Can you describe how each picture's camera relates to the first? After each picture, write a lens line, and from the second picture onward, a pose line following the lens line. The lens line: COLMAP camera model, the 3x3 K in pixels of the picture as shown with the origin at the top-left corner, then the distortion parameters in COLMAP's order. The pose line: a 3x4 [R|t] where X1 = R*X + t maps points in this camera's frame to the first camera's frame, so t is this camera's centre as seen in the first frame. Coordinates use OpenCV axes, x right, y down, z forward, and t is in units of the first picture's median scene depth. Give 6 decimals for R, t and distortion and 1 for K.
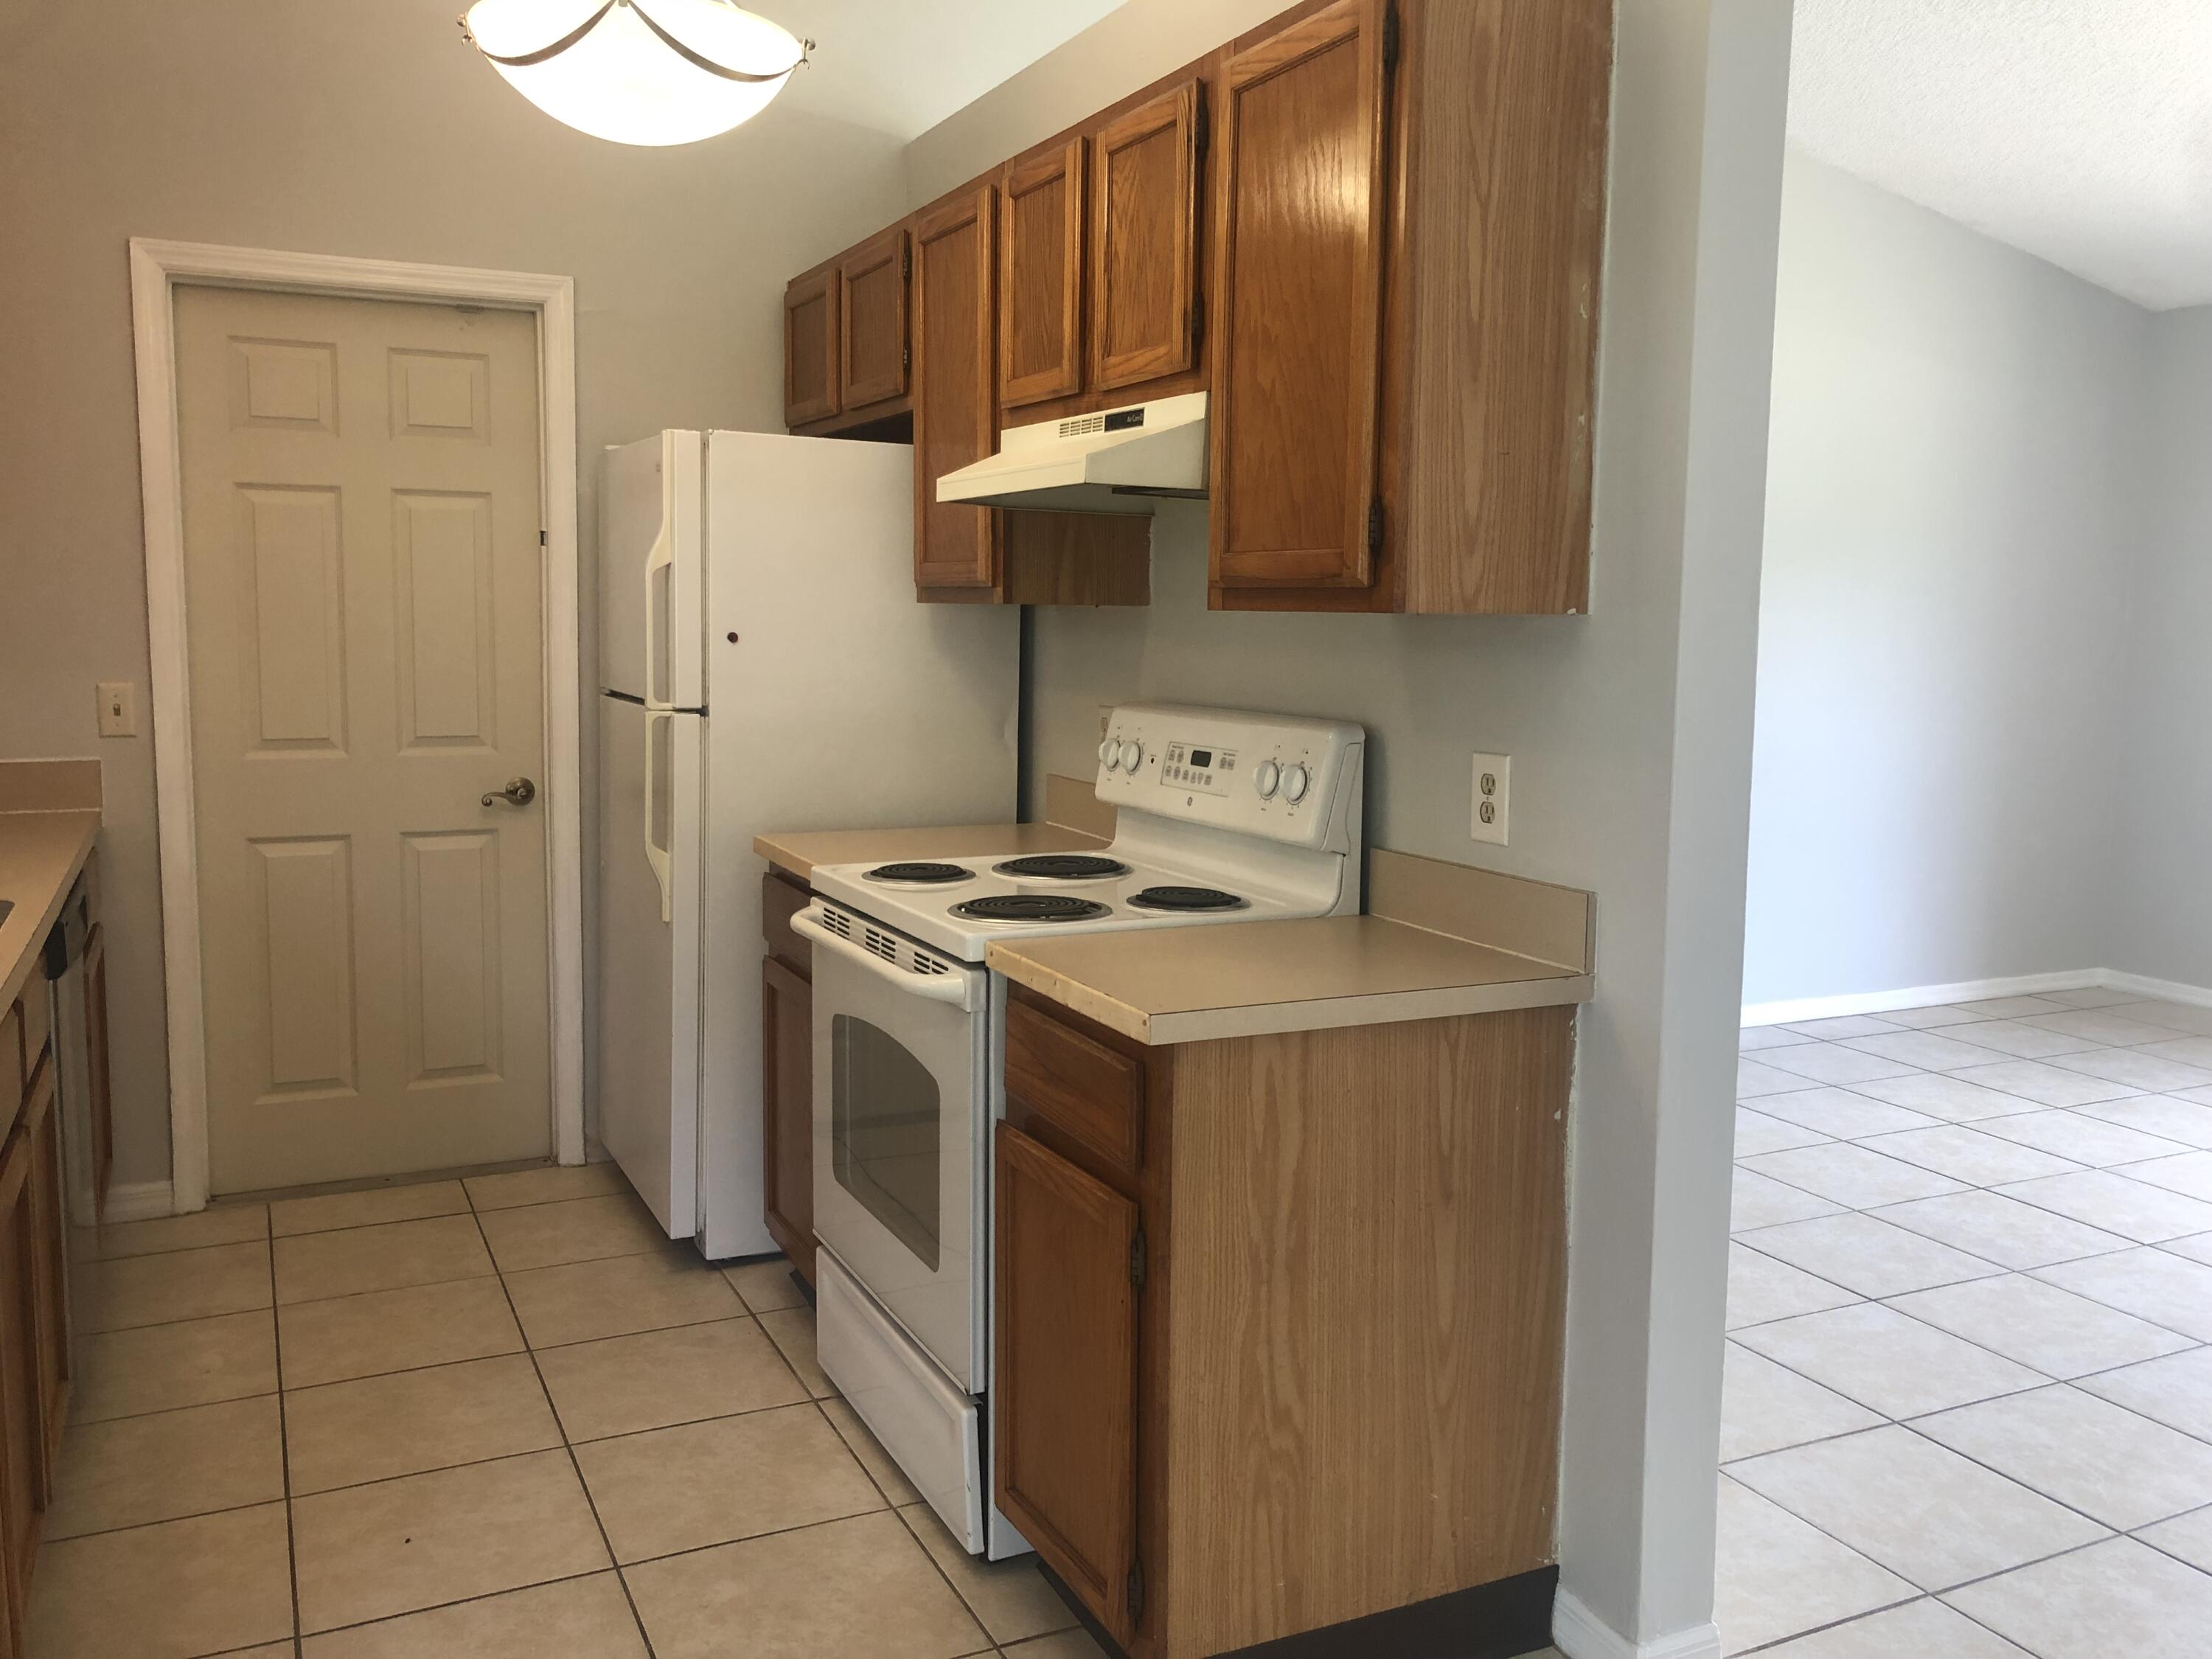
lens RADIAL K [[1844.2, 0, 1116.6], [0, 1844.2, 814.6], [0, 0, 1]] dist [0.041990, -0.036175]
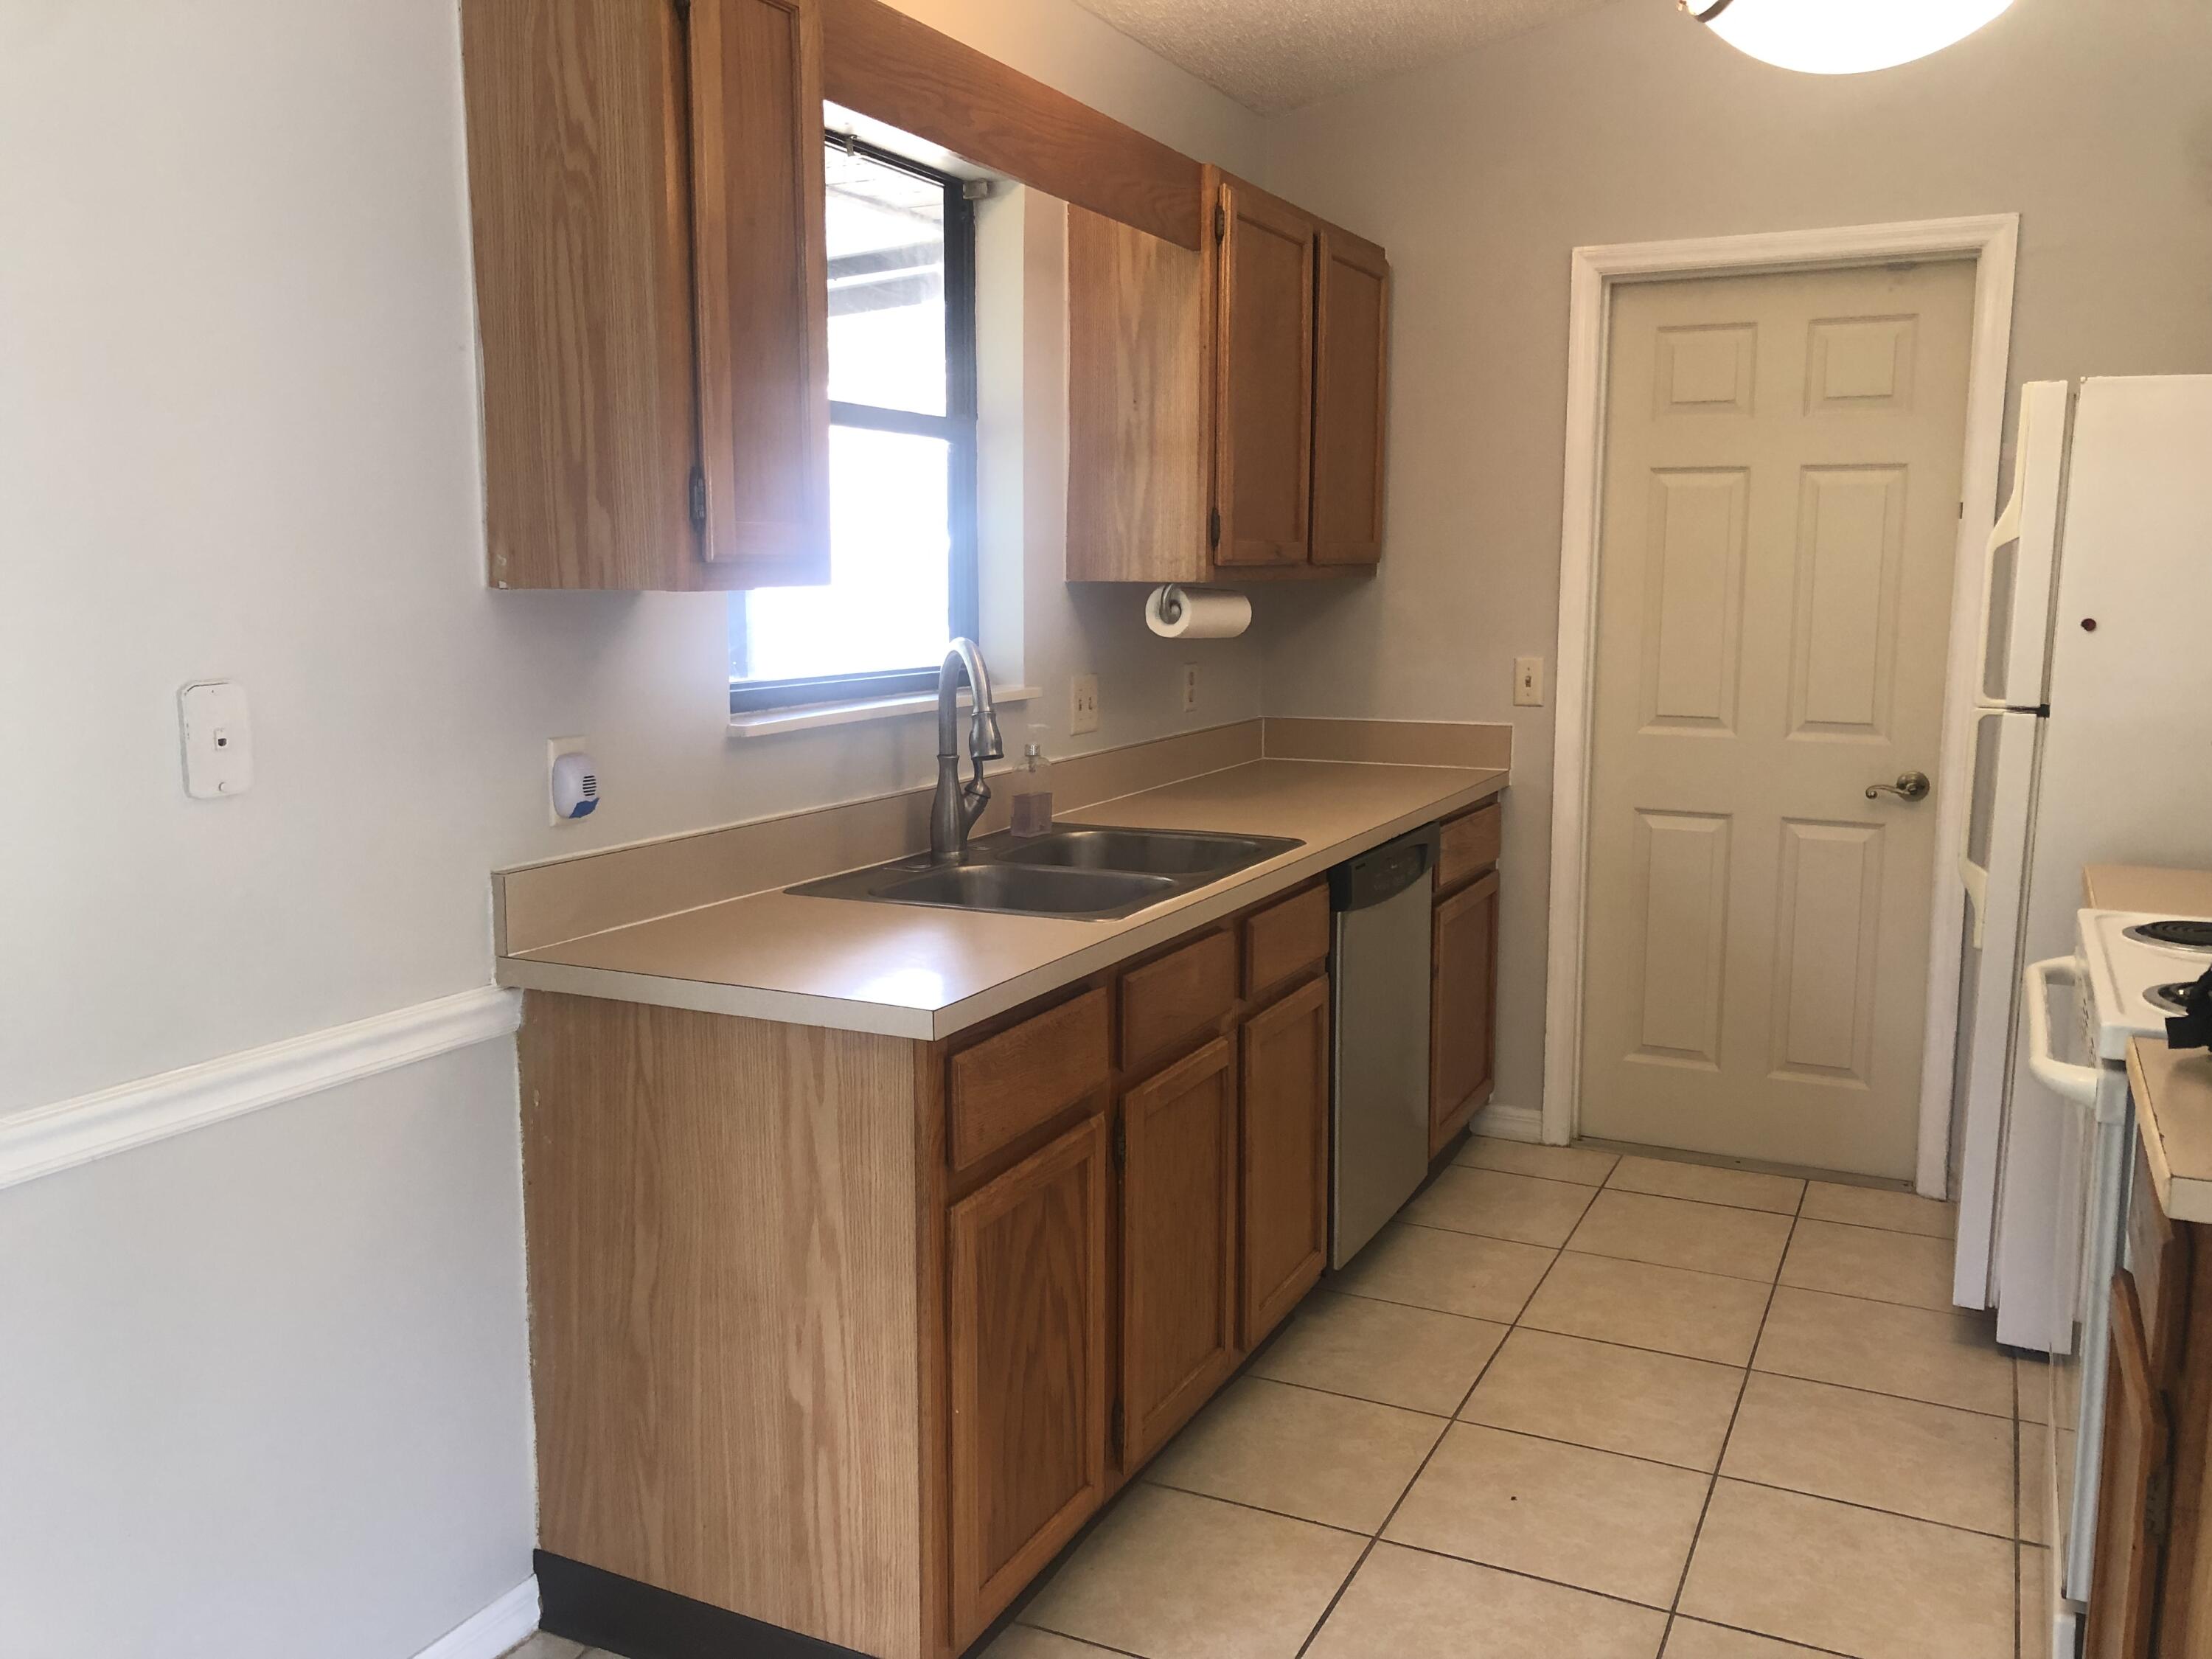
lens RADIAL K [[1844.2, 0, 1108.8], [0, 1844.2, 822.8], [0, 0, 1]] dist [0.041990, -0.036175]
pose [[0.614604, 0.102326, -0.782171, 0.226281], [-0.084829, 0.994374, 0.063432, -0.026993], [0.784262, 0.027365, 0.619826, 0.158039]]
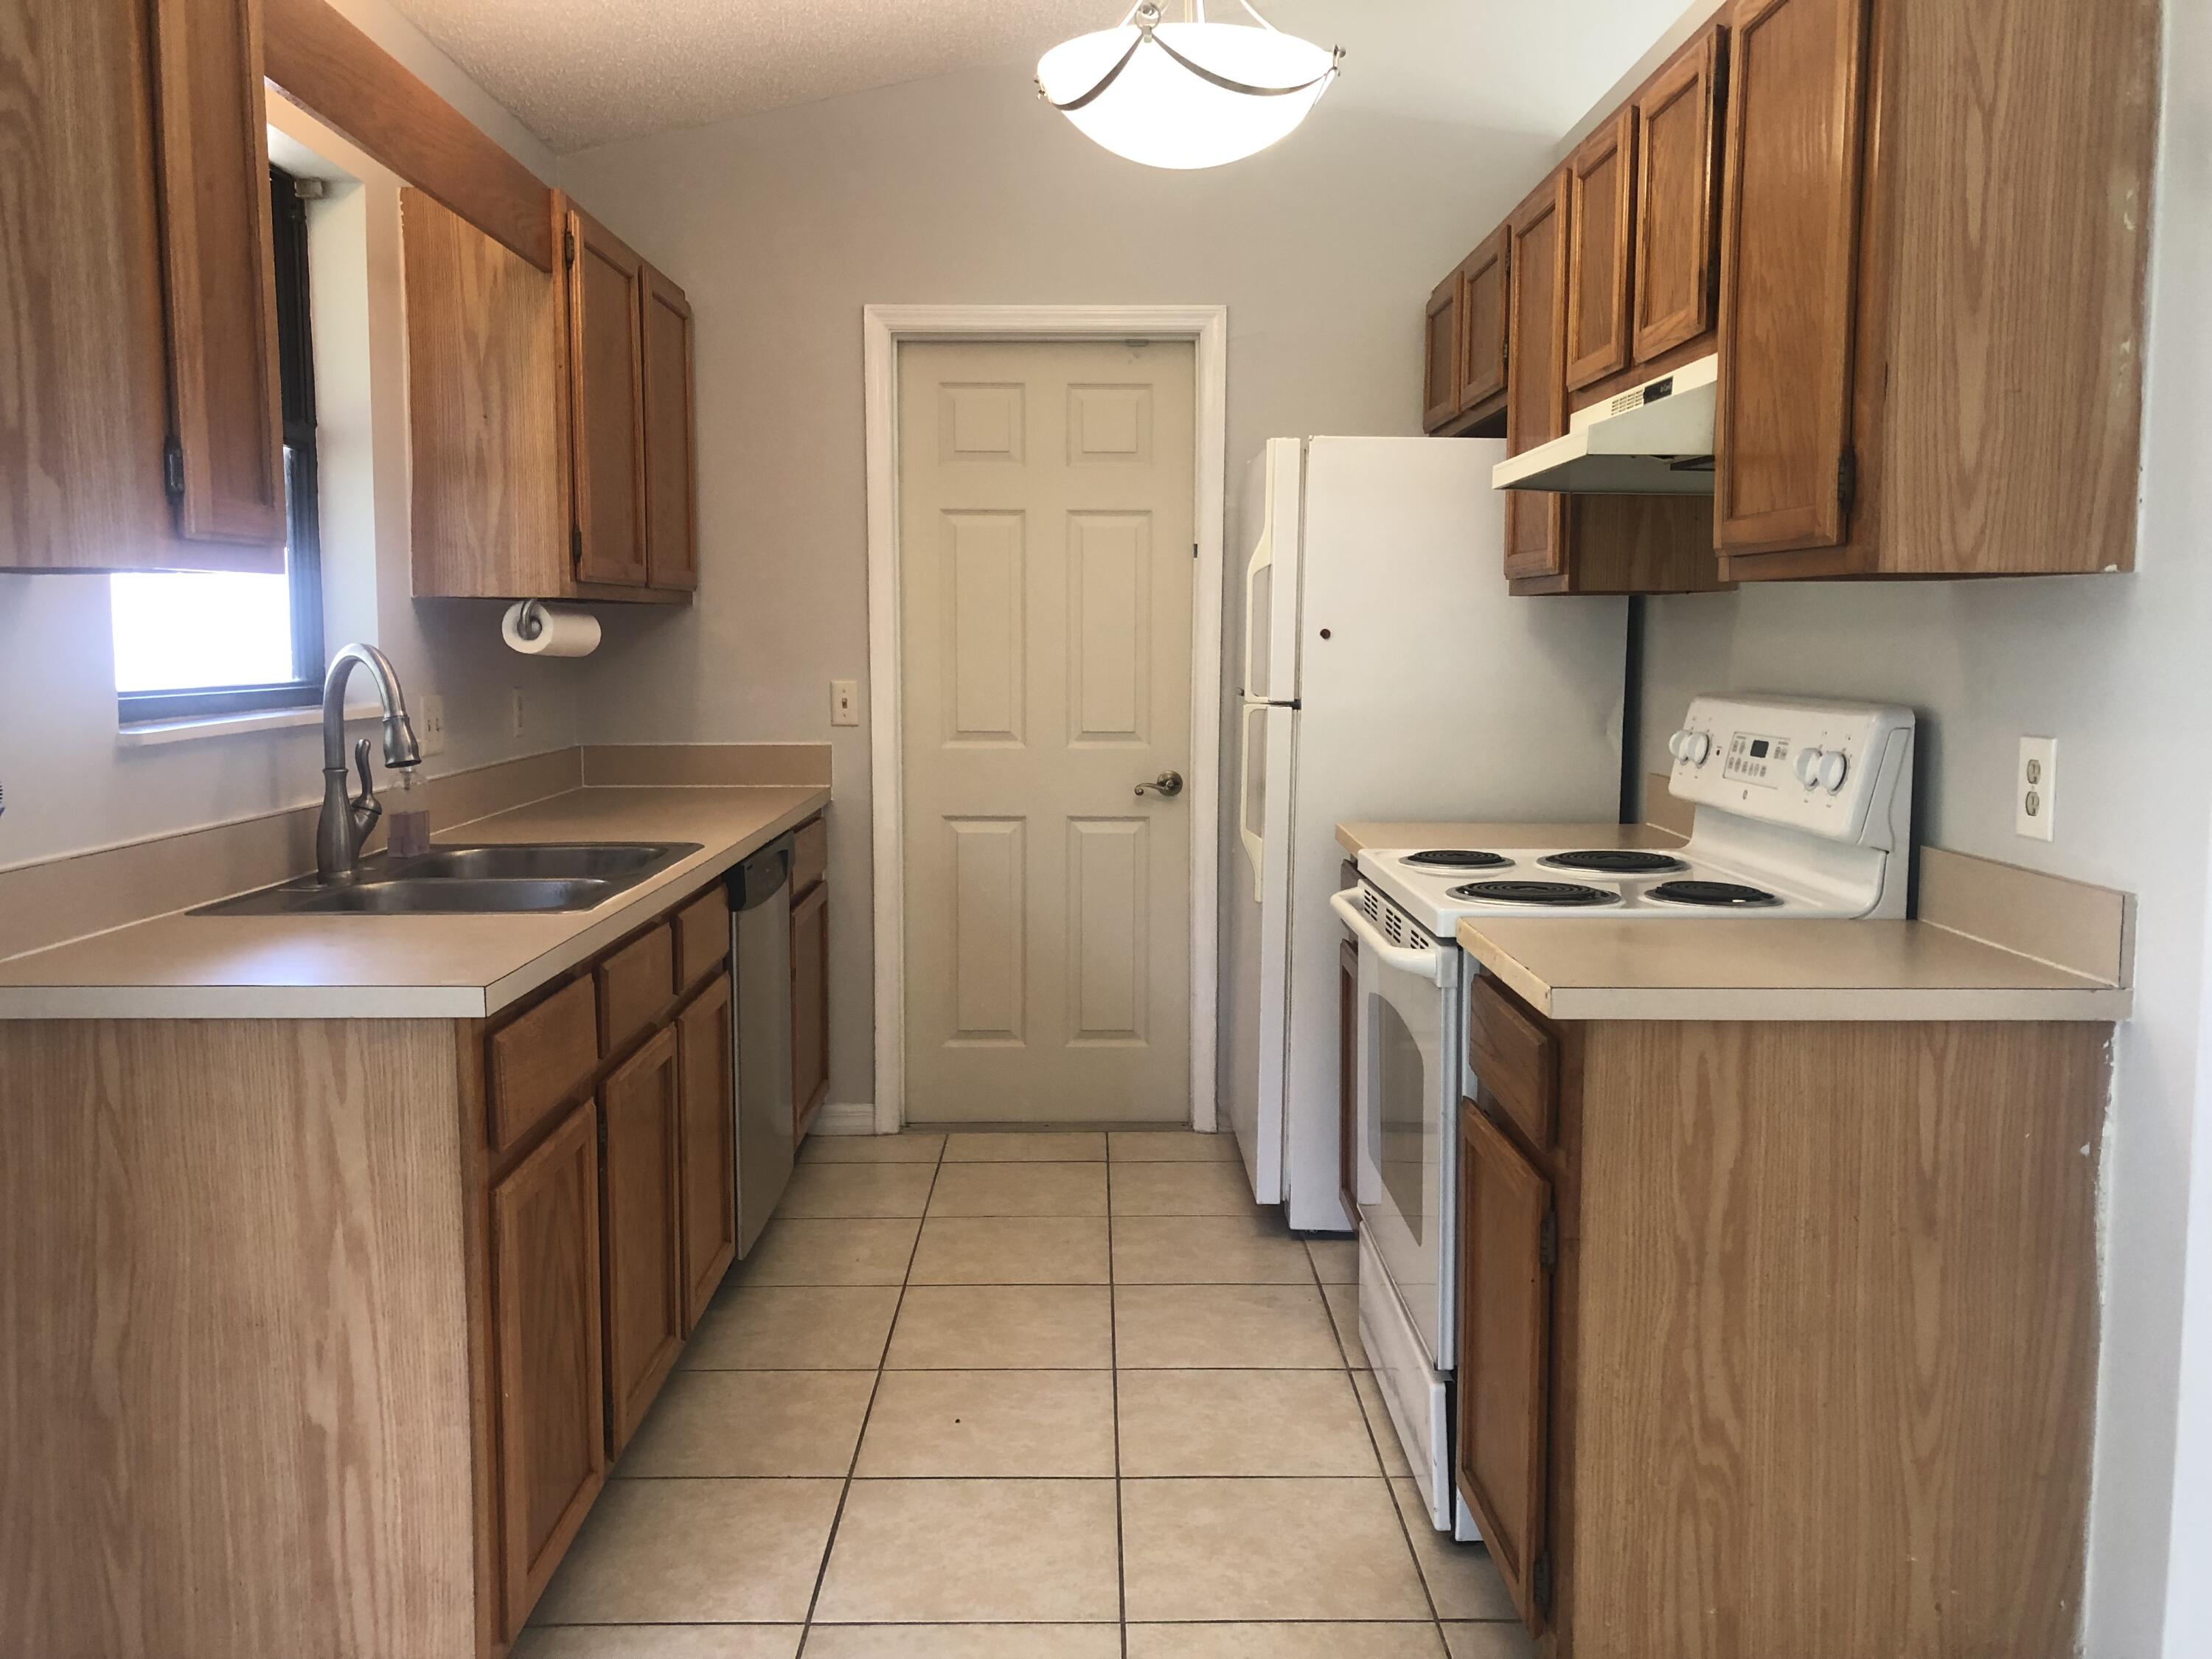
lens RADIAL K [[1844.2, 0, 1116.1], [0, 1844.2, 819.9], [0, 0, 1]] dist [0.041990, -0.036175]
pose [[0.904155, 0.031709, -0.426025, 0.159612], [-0.038463, 0.999234, -0.007258, 0.026103], [0.425469, 0.022949, 0.904682, 0.010010]]
